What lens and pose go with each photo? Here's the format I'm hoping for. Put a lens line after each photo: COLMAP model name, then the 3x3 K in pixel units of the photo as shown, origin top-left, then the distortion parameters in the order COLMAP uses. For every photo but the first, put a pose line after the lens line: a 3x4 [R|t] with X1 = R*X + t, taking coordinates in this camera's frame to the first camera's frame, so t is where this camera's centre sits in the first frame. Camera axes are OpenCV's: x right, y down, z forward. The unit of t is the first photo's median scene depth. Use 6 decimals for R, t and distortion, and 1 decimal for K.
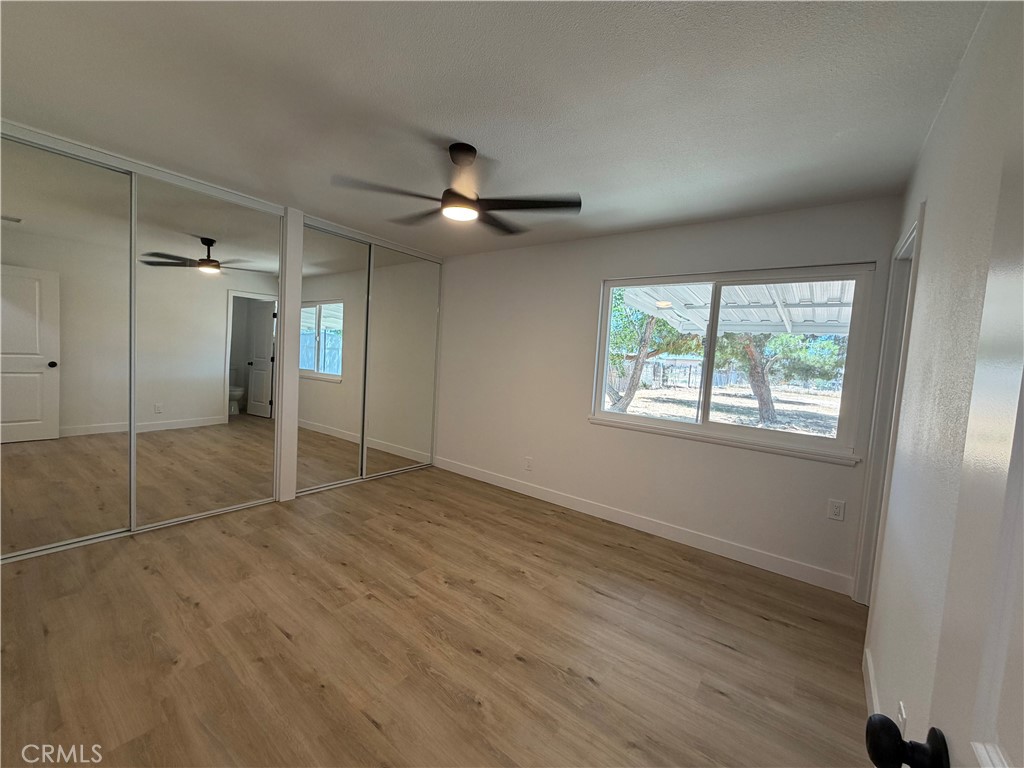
lens RADIAL K [[410.5, 0, 510.4], [0, 410.5, 383.4], [0, 0, 1]] dist [0.000018, 0.000712]
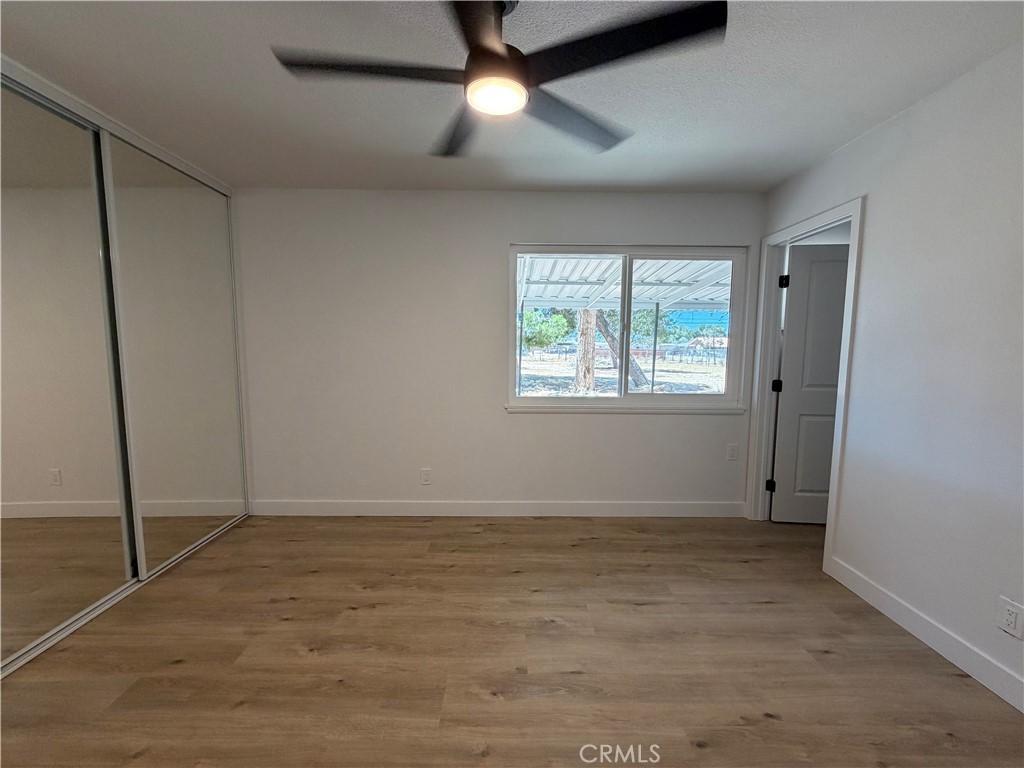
lens RADIAL K [[410.5, 0, 512.3], [0, 410.5, 381.2], [0, 0, 1]] dist [0.000018, 0.000712]
pose [[0.786189, -0.112270, 0.607702, -0.348592], [0.083118, 0.993635, 0.076038, -0.037561], [-0.612371, -0.009269, 0.790517, 0.352092]]
